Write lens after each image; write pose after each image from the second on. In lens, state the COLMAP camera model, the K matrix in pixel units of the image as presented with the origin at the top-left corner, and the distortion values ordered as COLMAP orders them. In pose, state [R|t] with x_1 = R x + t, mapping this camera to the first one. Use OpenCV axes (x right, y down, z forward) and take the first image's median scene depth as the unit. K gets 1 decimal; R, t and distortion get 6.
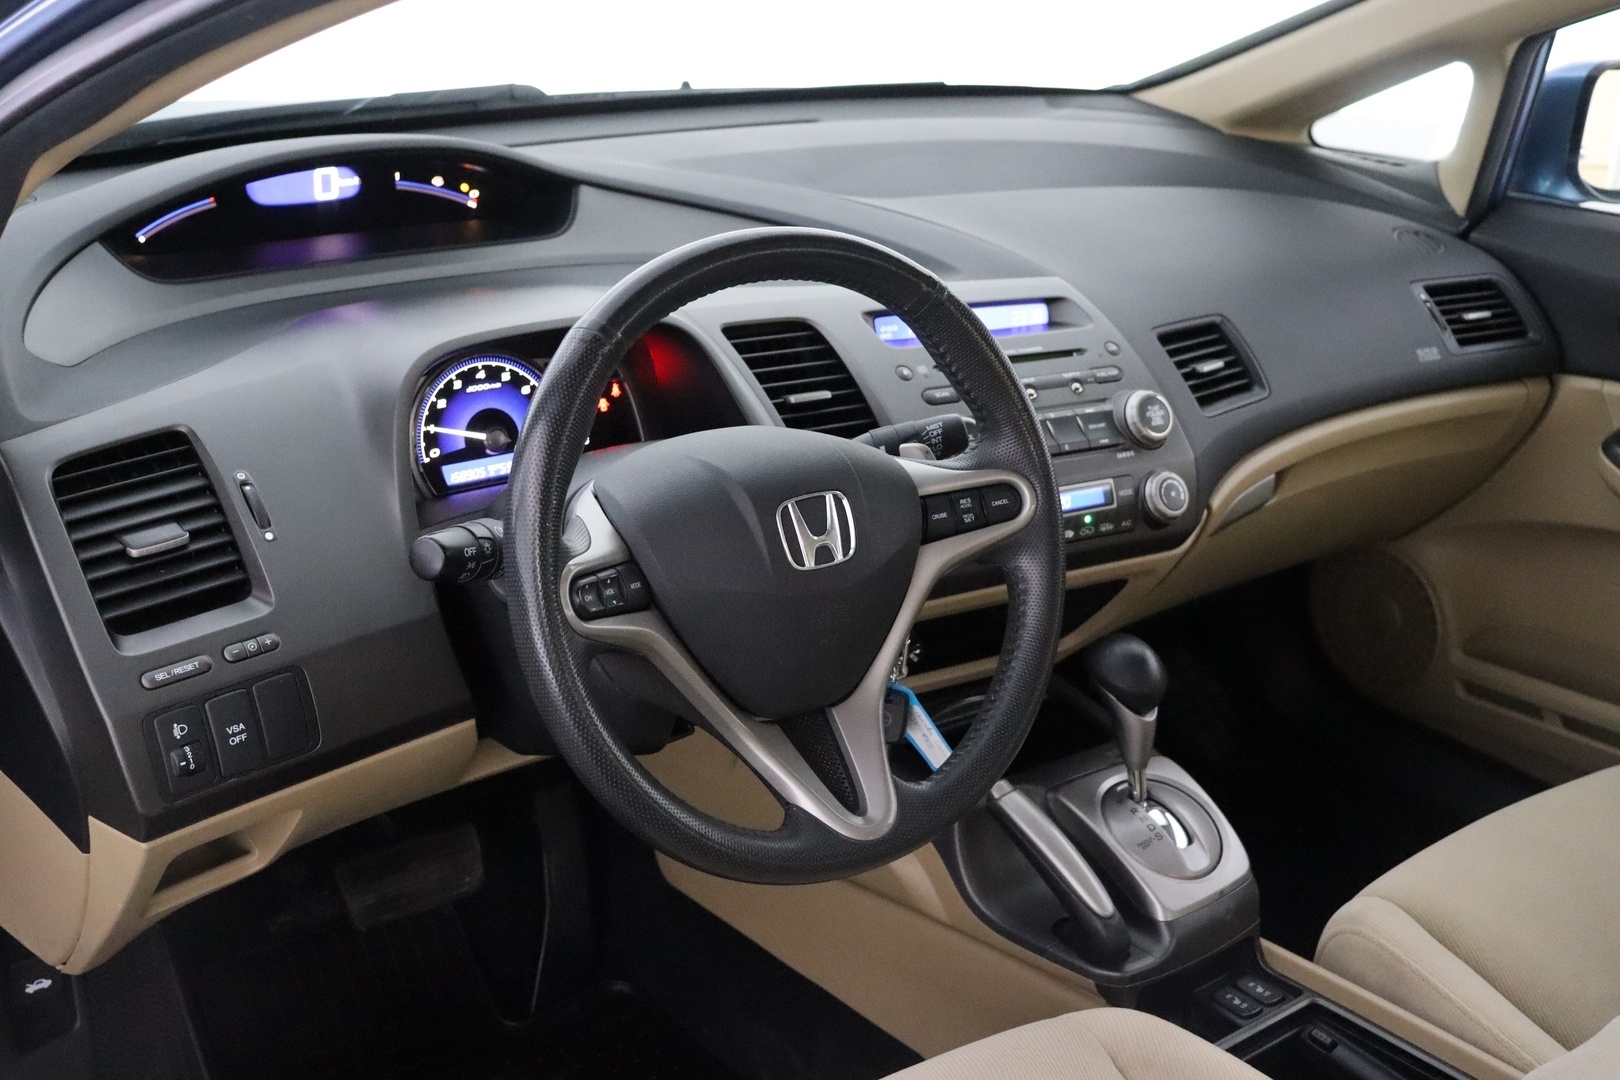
lens RADIAL K [[1904.2, 0, 810.0], [0, 1904.2, 540.0], [0, 0, 1]] dist [-0.002367, 0.014962]
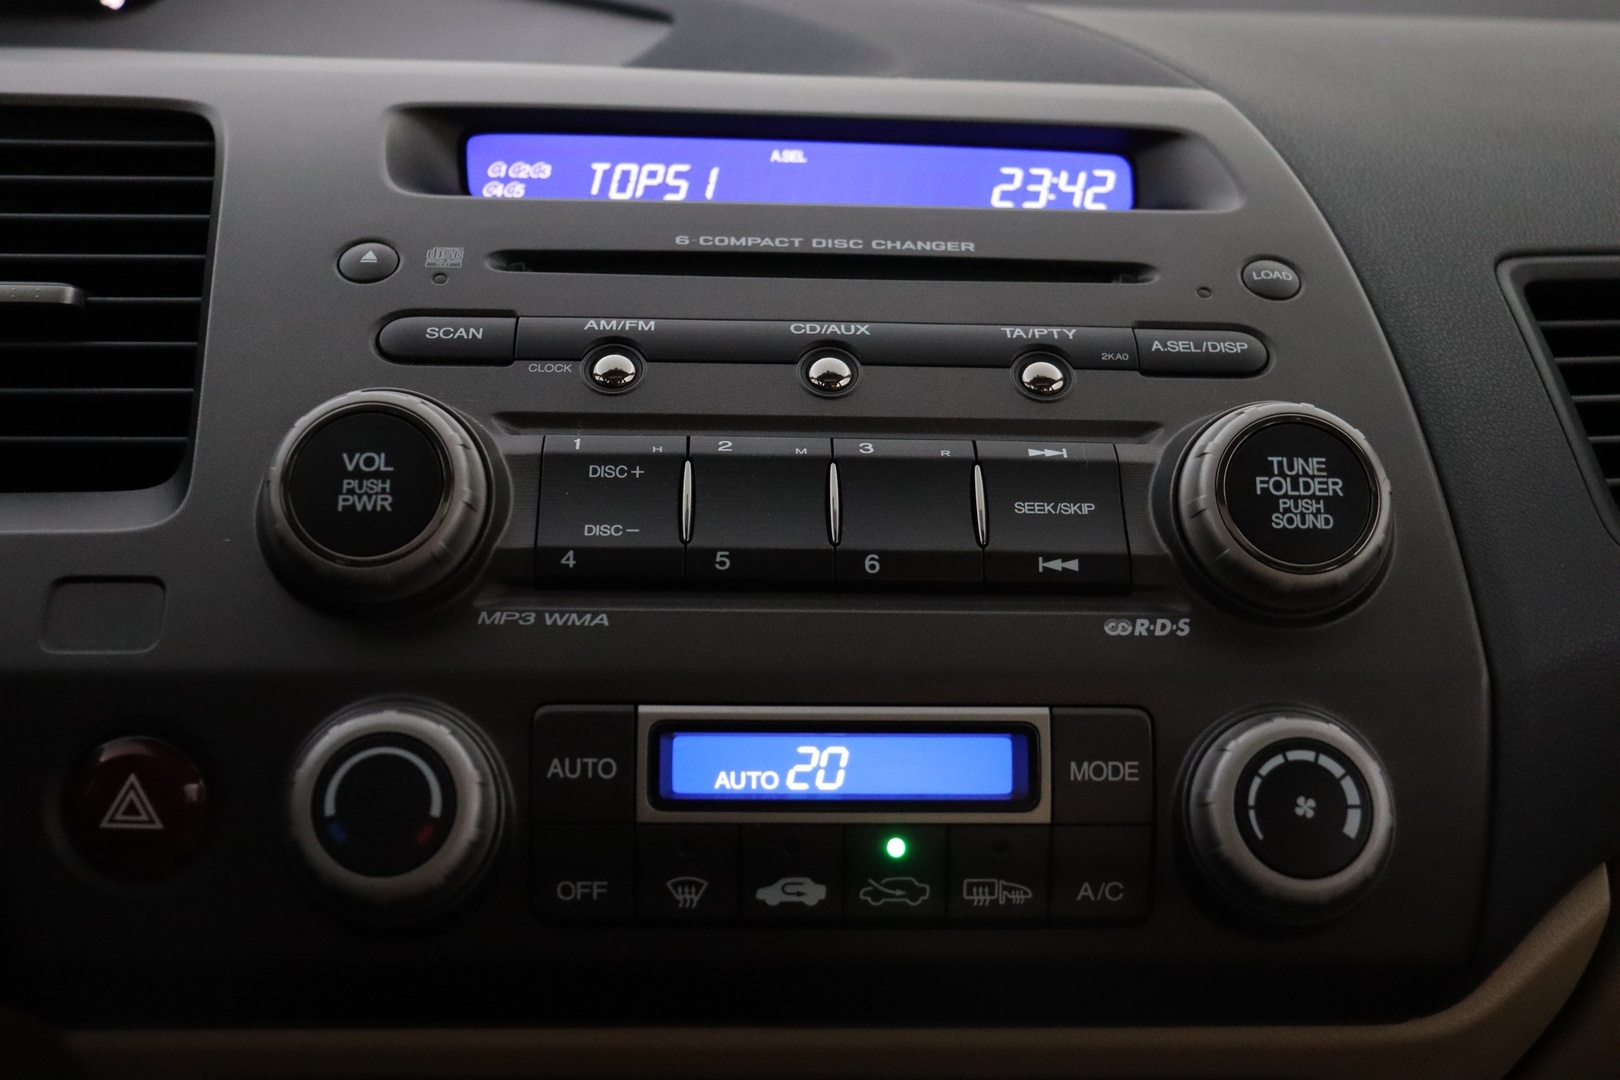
lens RADIAL K [[1808.8, 0, 810.0], [0, 1808.8, 540.0], [0, 0, 1]] dist [-0.061994, -0.004043]
pose [[0.853550, 0.088715, -0.513403, 0.255509], [-0.149069, 0.985786, -0.077490, -0.031146], [0.499231, 0.142674, 0.854642, 0.775869]]
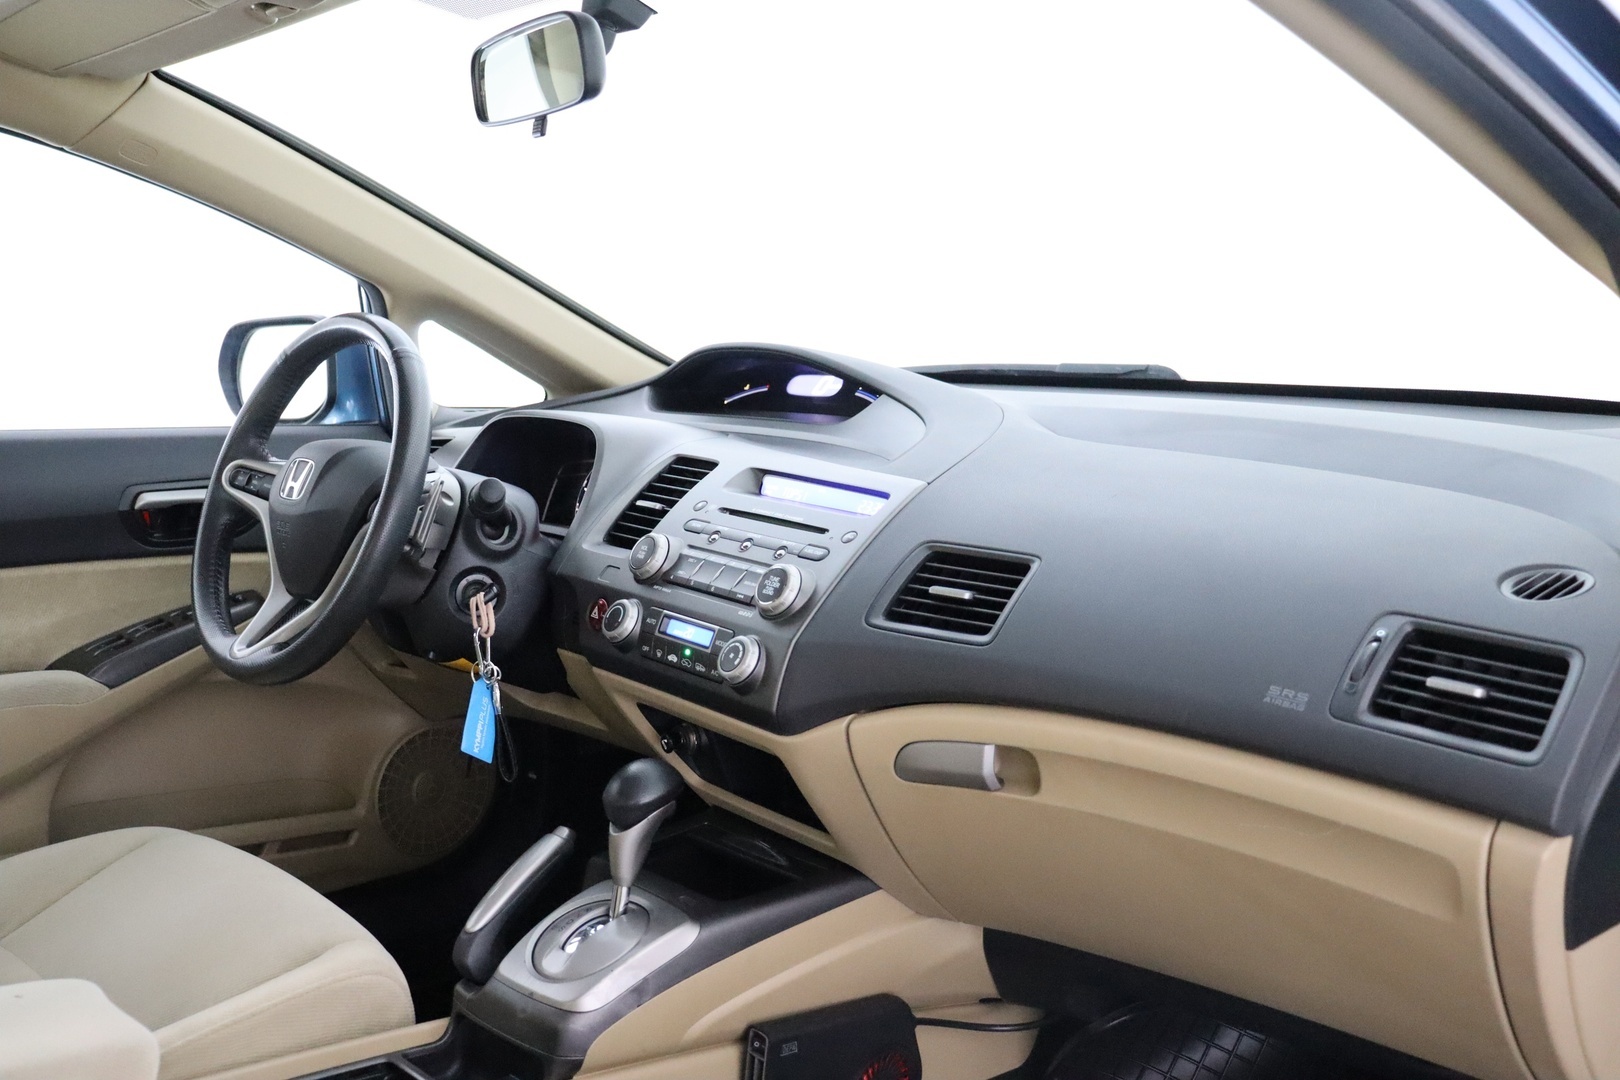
lens RADIAL K [[1635.4, 0, 810.0], [0, 1635.4, 540.0], [0, 0, 1]] dist [-0.138417, 0.013546]
pose [[0.095267, 0.092716, -0.991125, 1.060799], [-0.370604, 0.927382, 0.051131, -0.142559], [0.923892, 0.362444, 0.122710, 0.922341]]
